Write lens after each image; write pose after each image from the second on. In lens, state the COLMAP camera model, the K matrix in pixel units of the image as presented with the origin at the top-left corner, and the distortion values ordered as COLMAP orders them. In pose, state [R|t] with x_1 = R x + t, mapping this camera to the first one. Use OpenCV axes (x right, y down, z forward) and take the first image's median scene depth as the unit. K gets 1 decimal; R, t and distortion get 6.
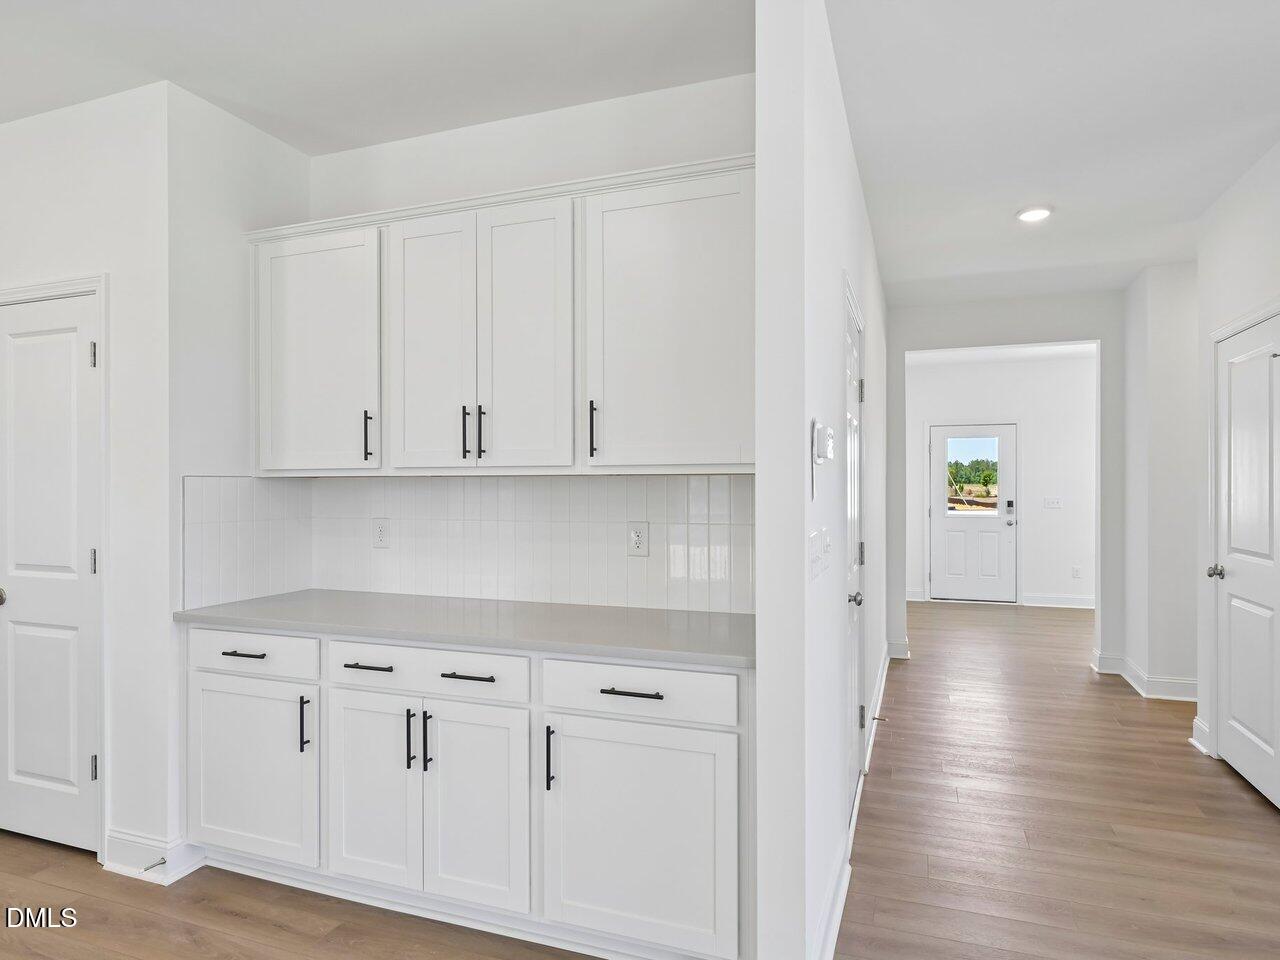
lens RADIAL K [[755.7, 0, 640.0], [0, 755.7, 480.0], [0, 0, 1]] dist [-0.003883, -0.000156]
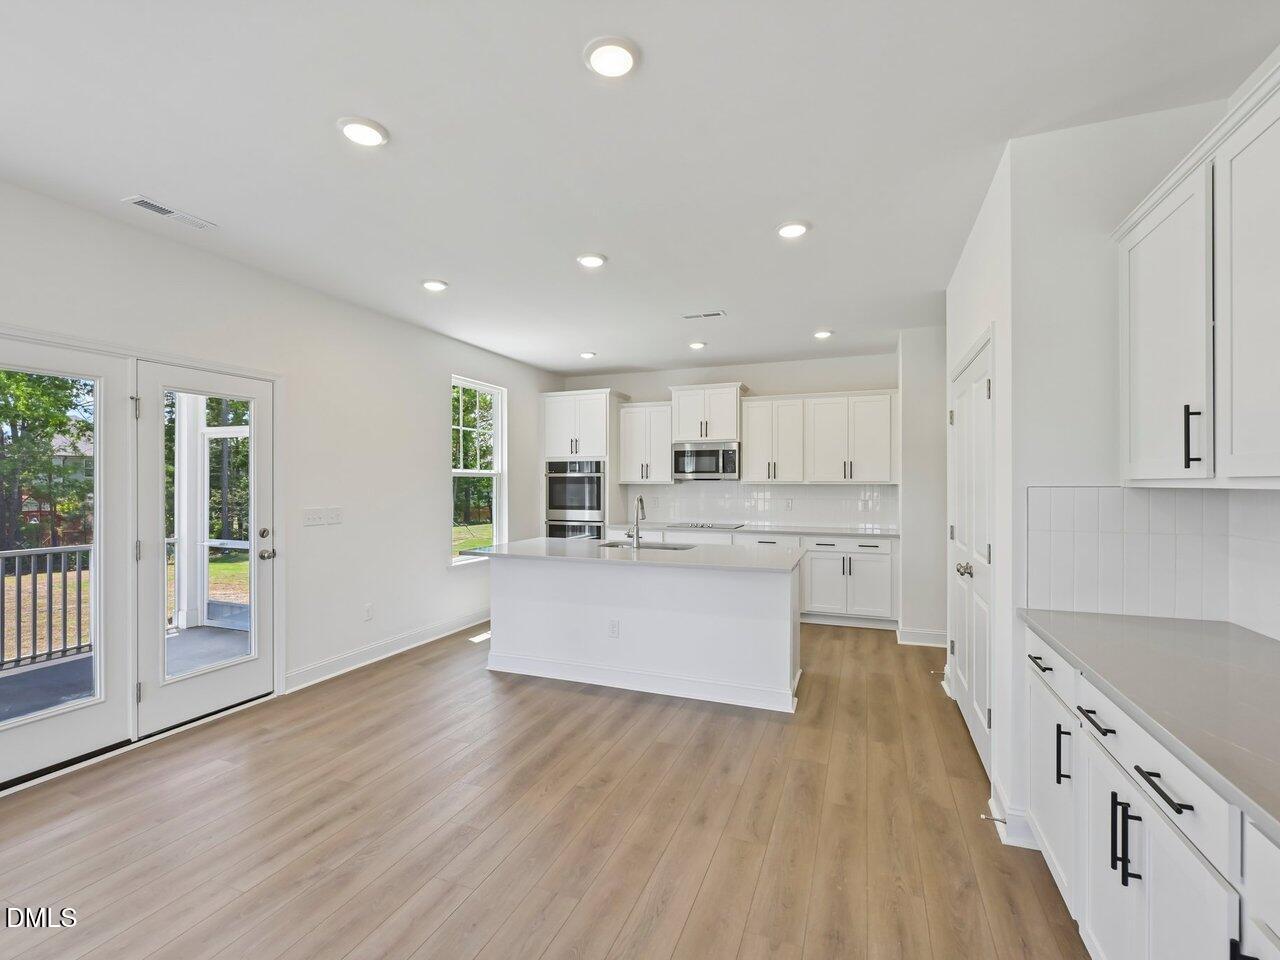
lens RADIAL K [[577.3, 0, 637.3], [0, 577.3, 483.7], [0, 0, 1]] dist [-0.000255, 0.000388]
pose [[-0.019847, 0.003122, -0.999798, 0.248087], [0.008302, 0.999961, 0.002958, -0.016765], [0.999769, -0.008242, -0.019872, 0.440871]]
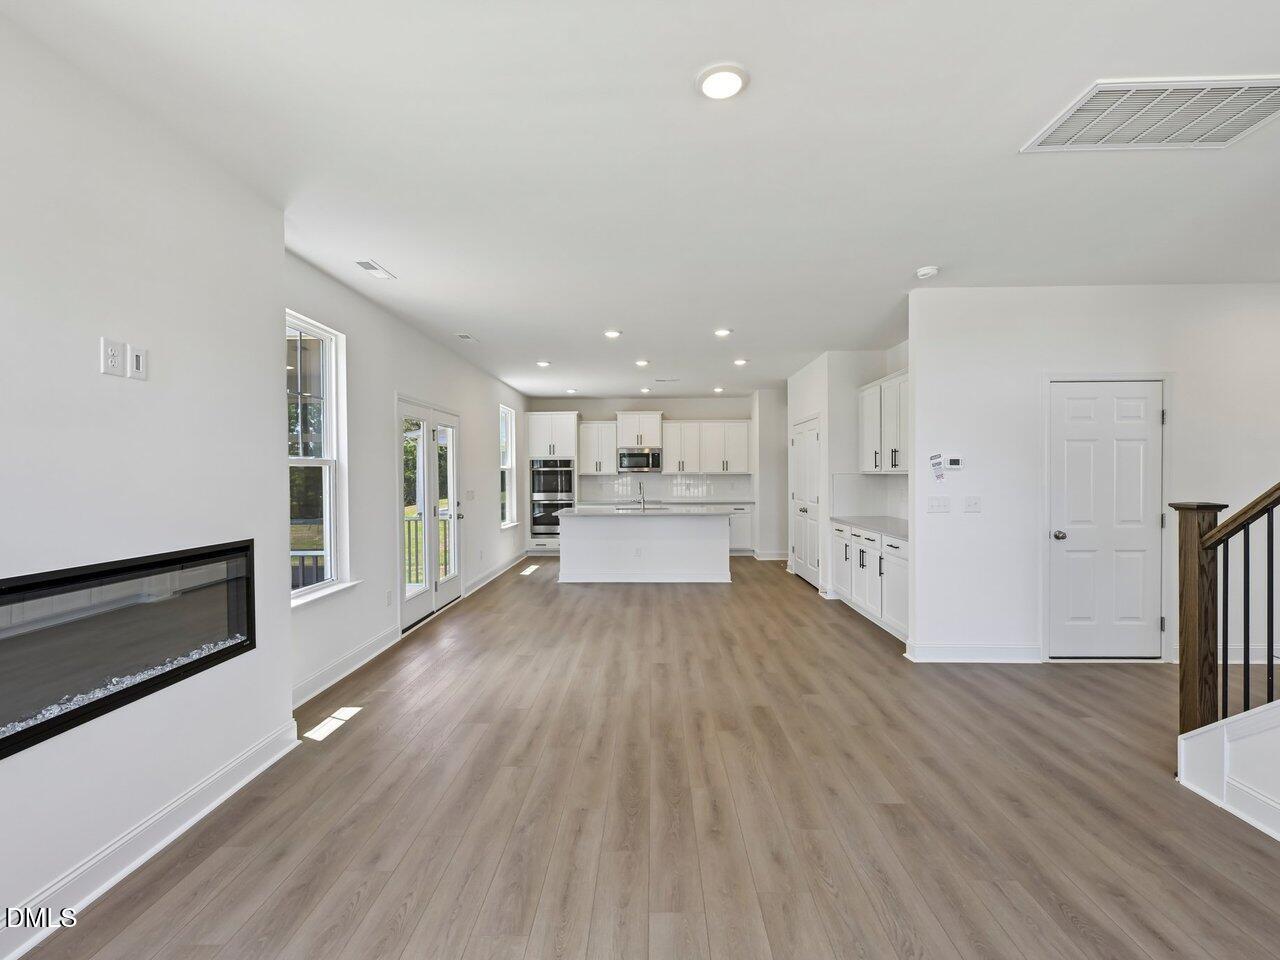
lens RADIAL K [[580.4, 0, 638.6], [0, 580.4, 479.6], [0, 0, 1]] dist [0.000672, -0.000030]
pose [[0.324742, 0.009255, -0.945757, 1.412283], [0.013767, 0.999800, 0.014511, -0.027684], [0.945703, -0.017732, 0.324549, -0.551073]]
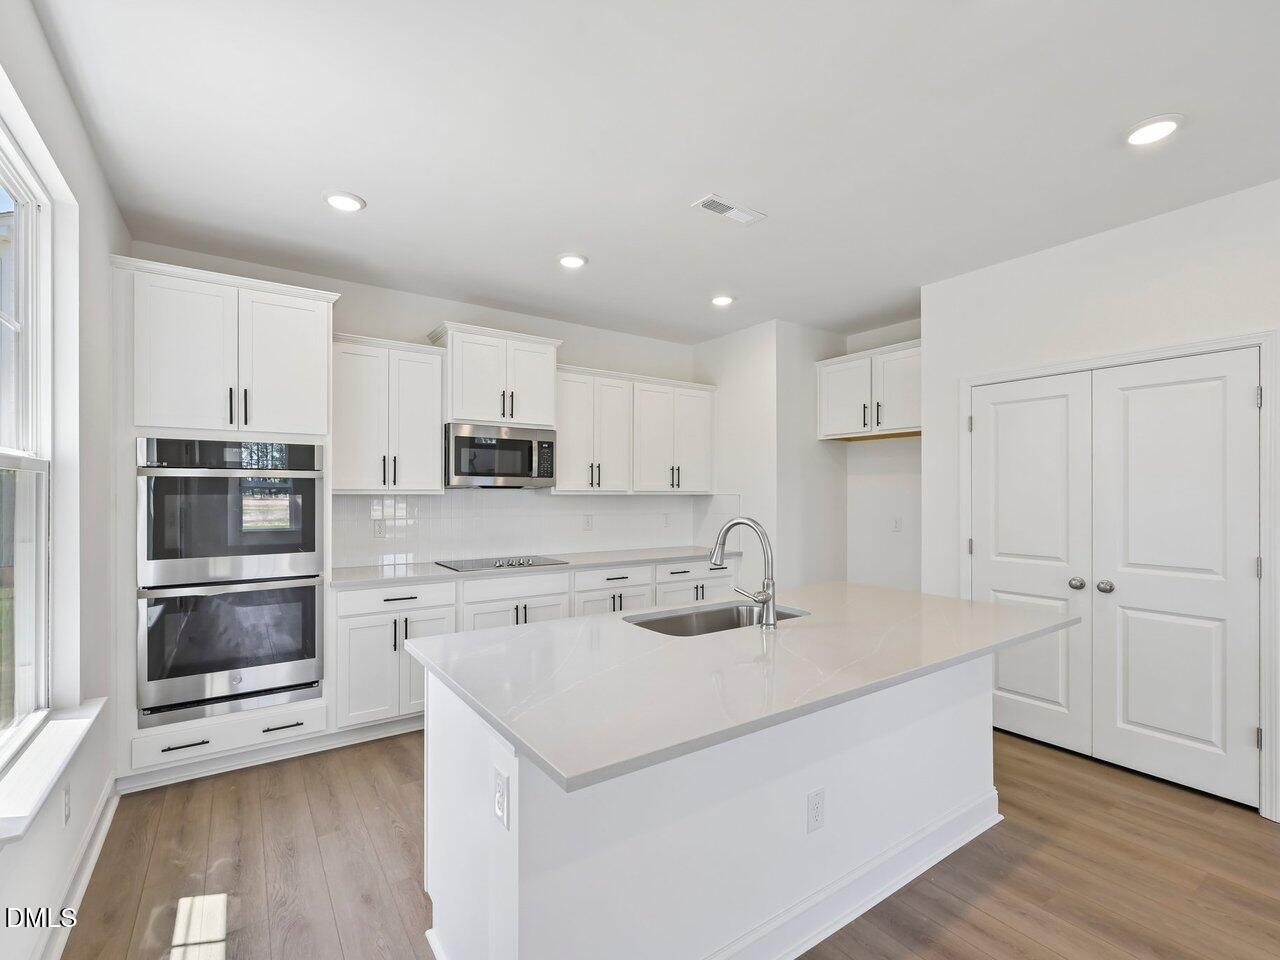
lens RADIAL K [[583.4, 0, 642.1], [0, 583.4, 493.6], [0, 0, 1]] dist [-0.001682, -0.000063]
pose [[0.821444, 0.003073, -0.570281, -1.014009], [0.001665, 0.999968, 0.007785, -0.019558], [0.570287, -0.007345, 0.821413, -0.332618]]
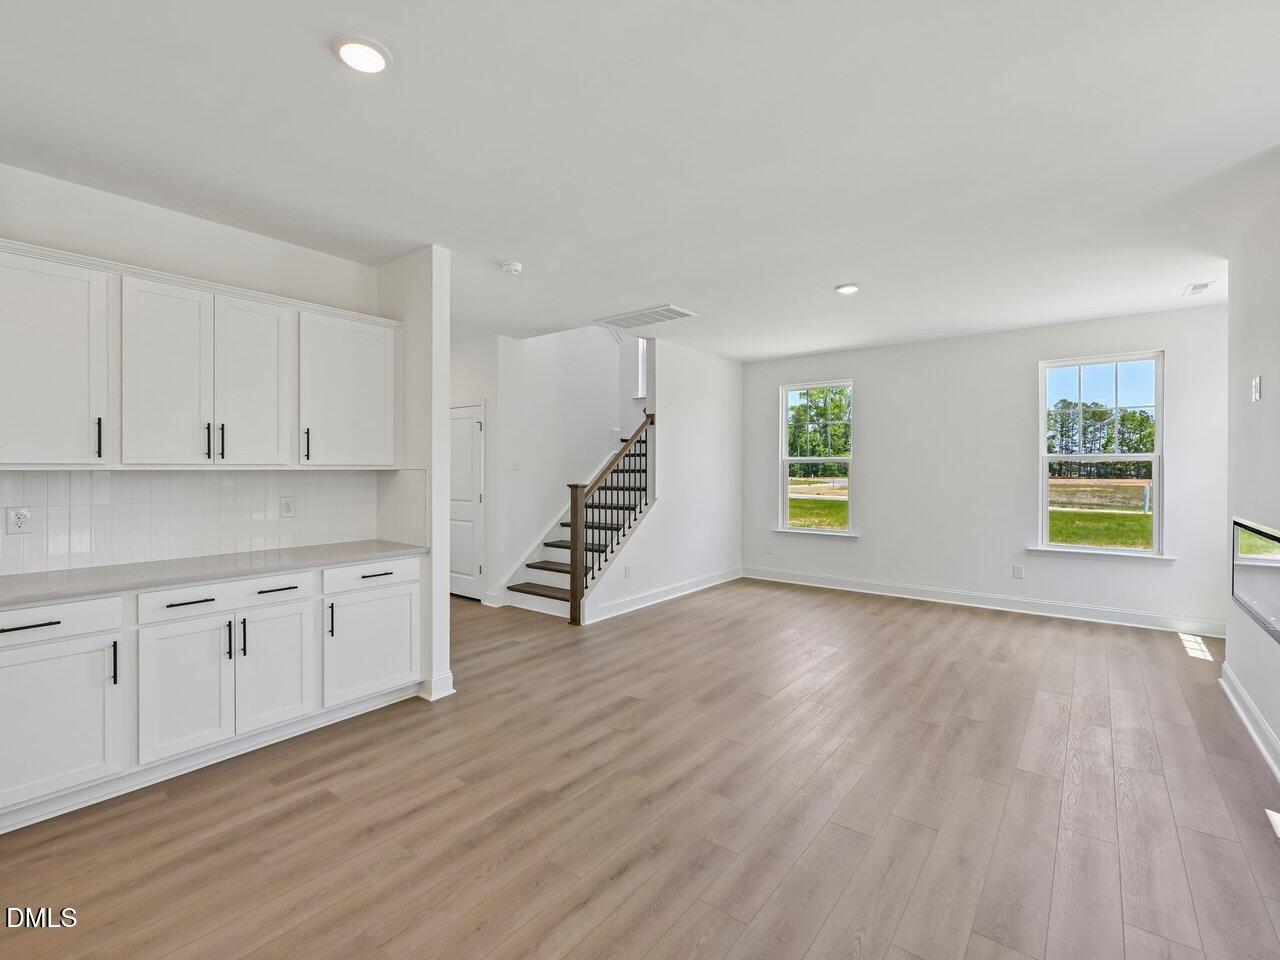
lens RADIAL K [[581.0, 0, 638.7], [0, 581.0, 467.0], [0, 0, 1]] dist [0.002016, -0.000147]
pose [[0.305683, 0.004995, 0.952120, -1.006223], [-0.009792, 0.999950, -0.002103, -0.017024], [-0.952083, -0.008681, 0.305716, -0.139614]]
